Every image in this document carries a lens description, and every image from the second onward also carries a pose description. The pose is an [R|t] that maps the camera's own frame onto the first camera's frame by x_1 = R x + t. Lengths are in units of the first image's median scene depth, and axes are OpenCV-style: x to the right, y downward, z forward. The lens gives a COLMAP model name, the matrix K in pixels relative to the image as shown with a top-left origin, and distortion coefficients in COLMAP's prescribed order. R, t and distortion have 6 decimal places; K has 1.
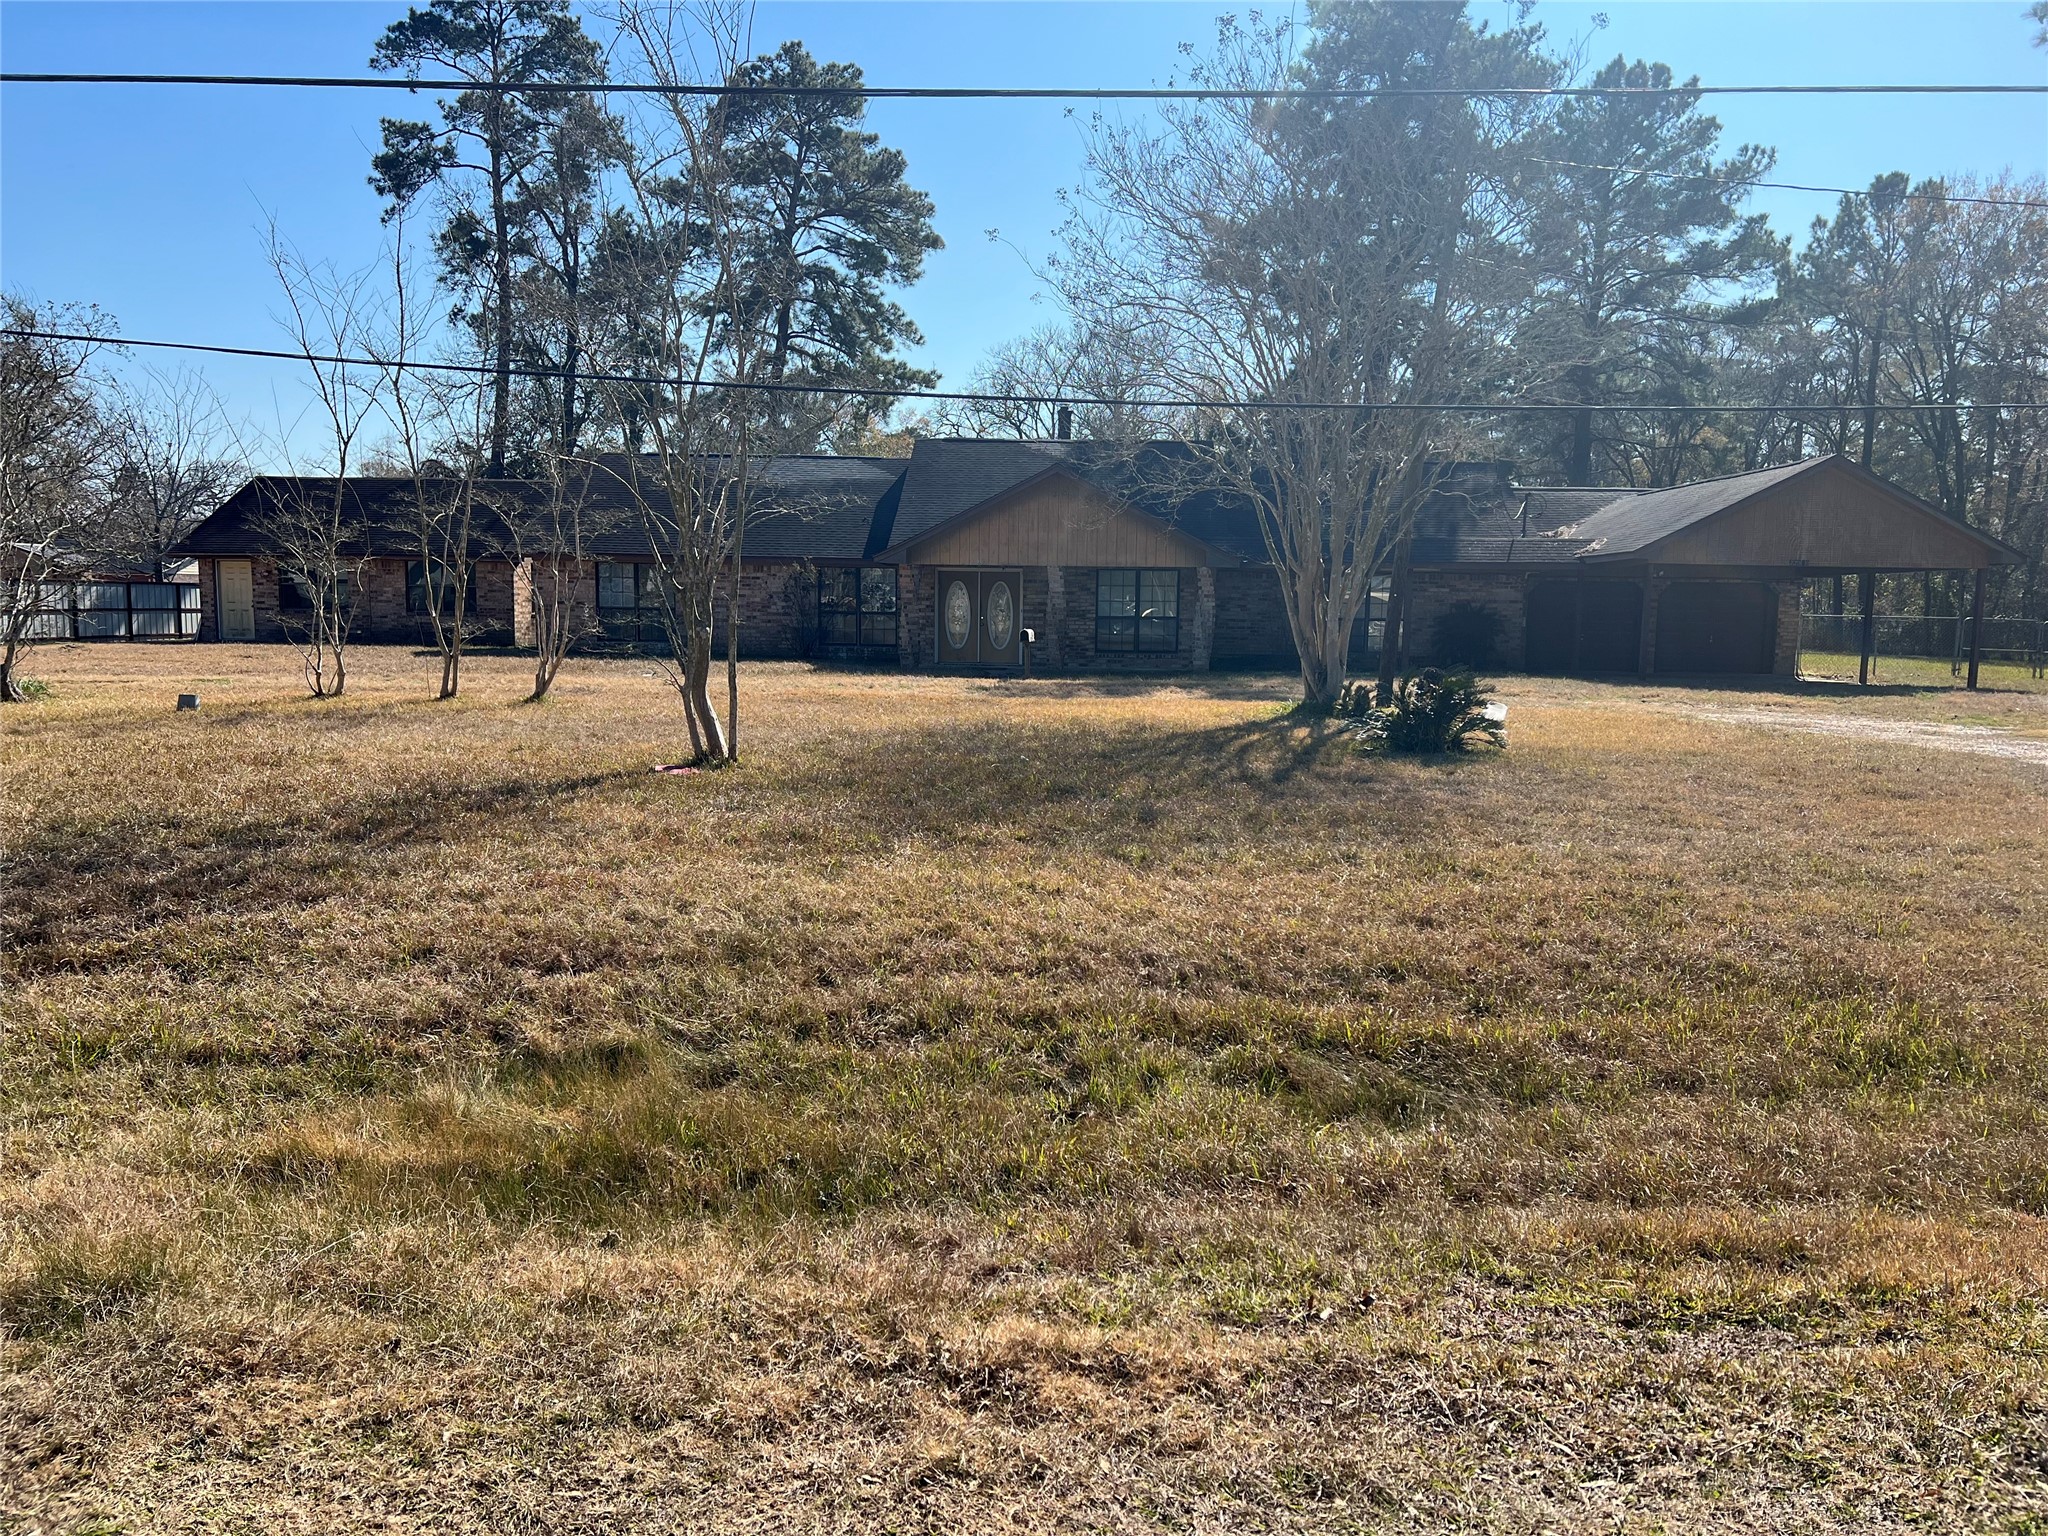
lens RADIAL K [[1562.7, 0, 1017.6], [0, 1562.7, 772.2], [0, 0, 1]] dist [0.049468, -0.035149]
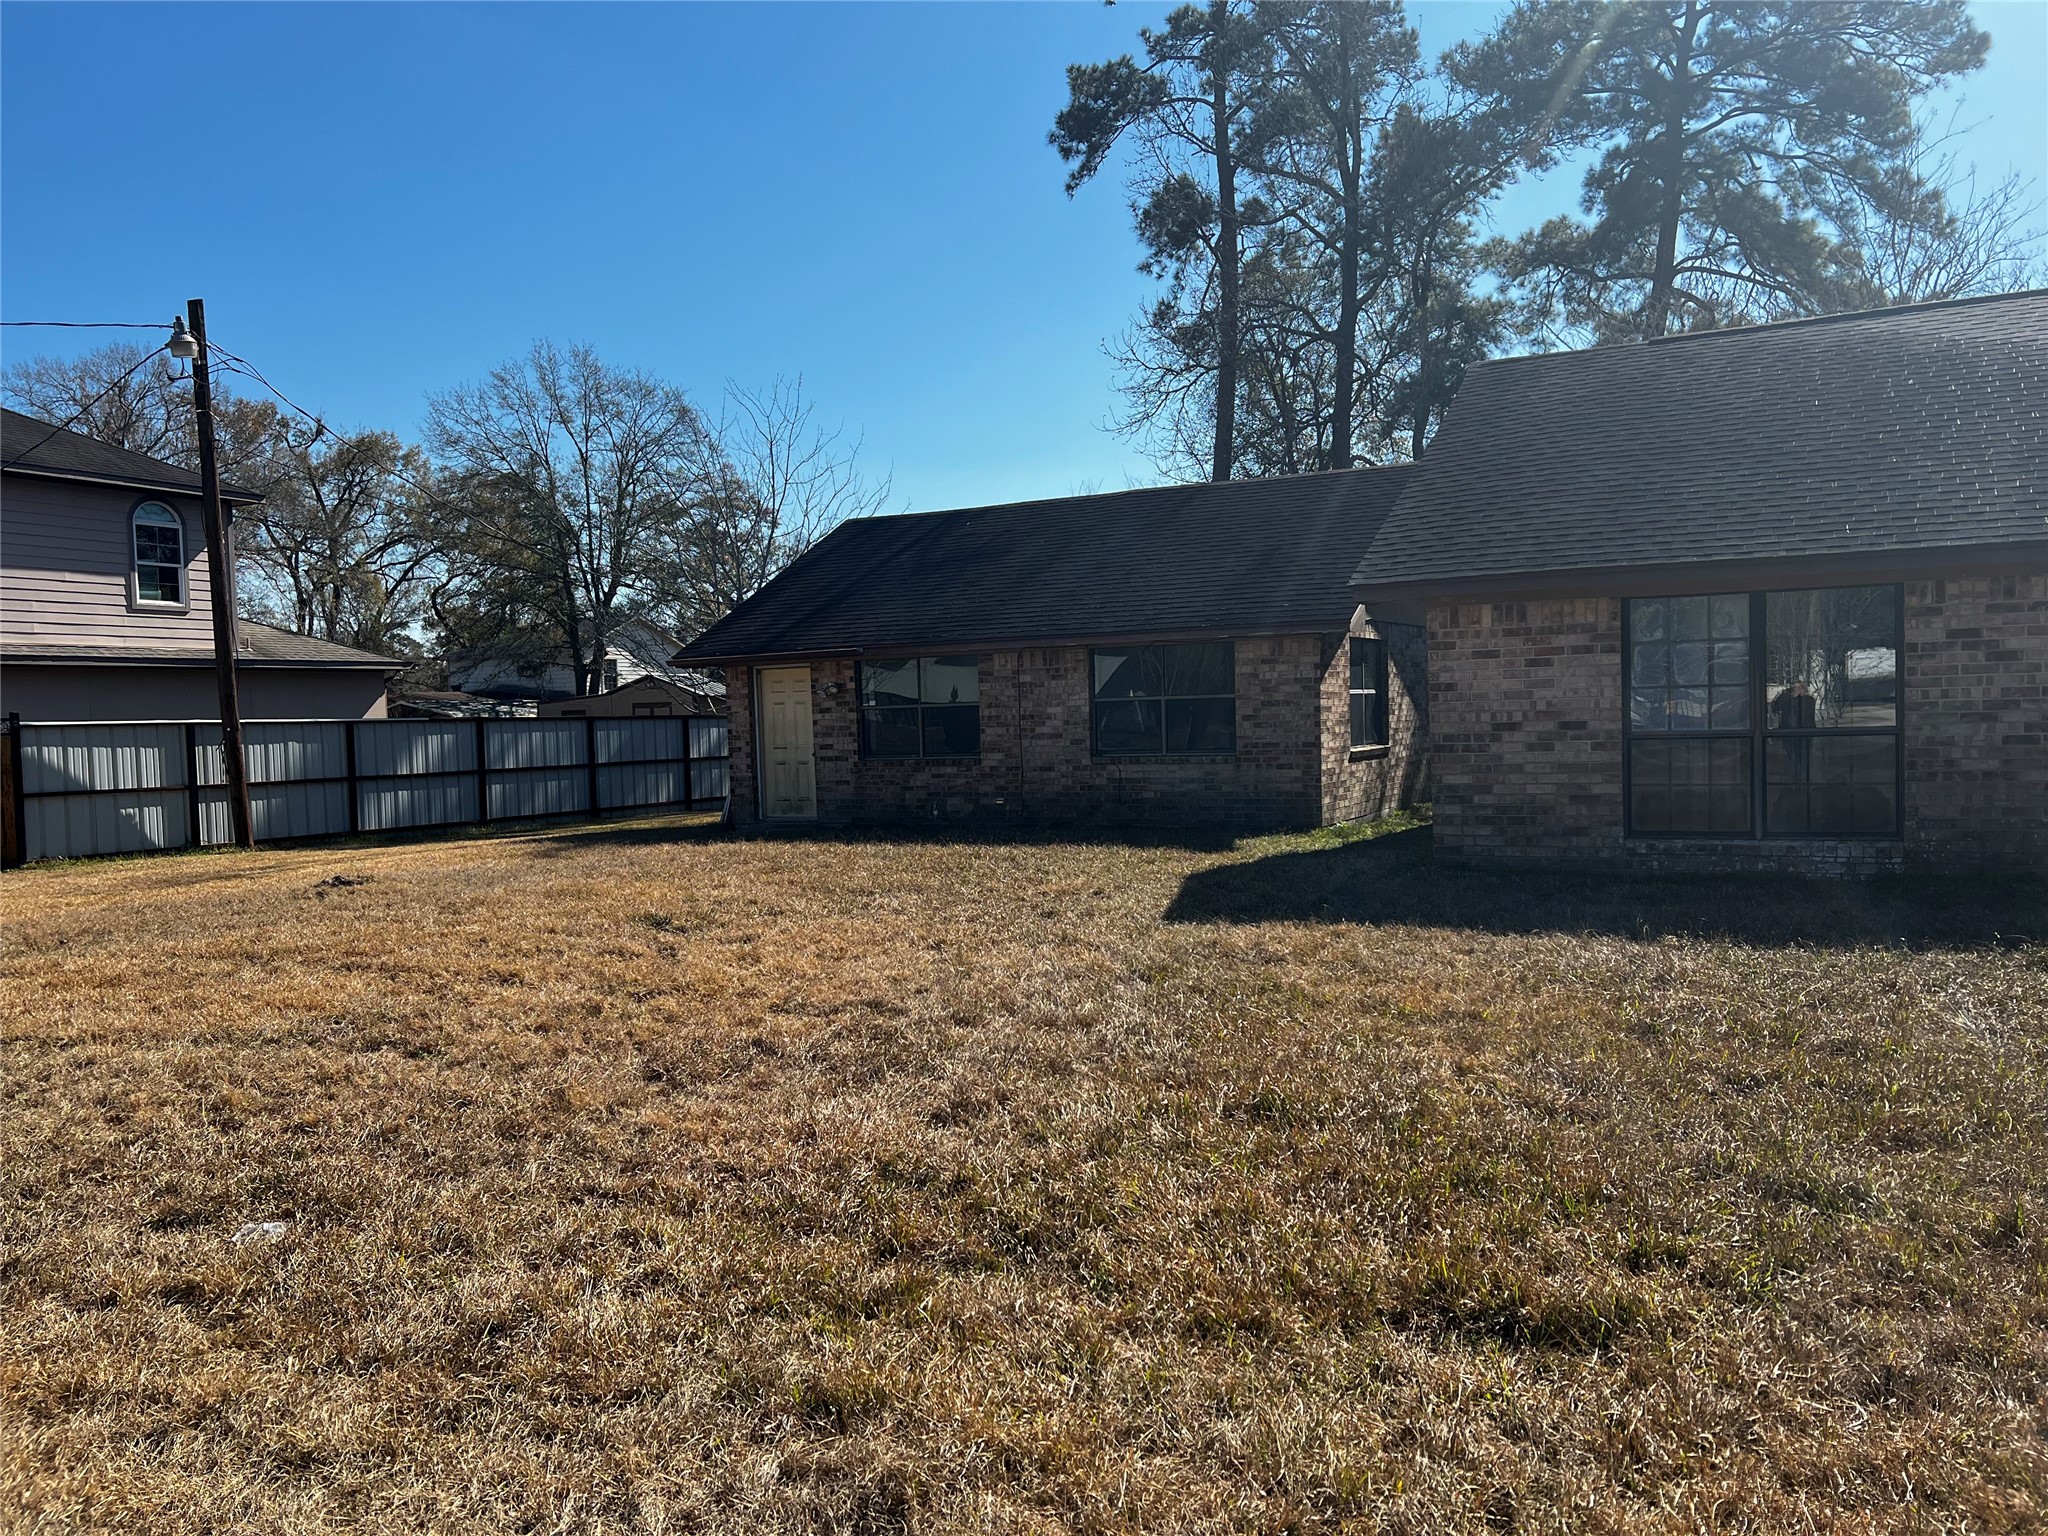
lens RADIAL K [[1562.7, 0, 1024.5], [0, 1562.7, 772.4], [0, 0, 1]] dist [0.049468, -0.035149]
pose [[0.914201, -0.024698, -0.404509, -0.138145], [-0.002906, 0.997716, -0.067485, -0.041382], [0.405252, 0.062871, 0.912041, 0.358784]]
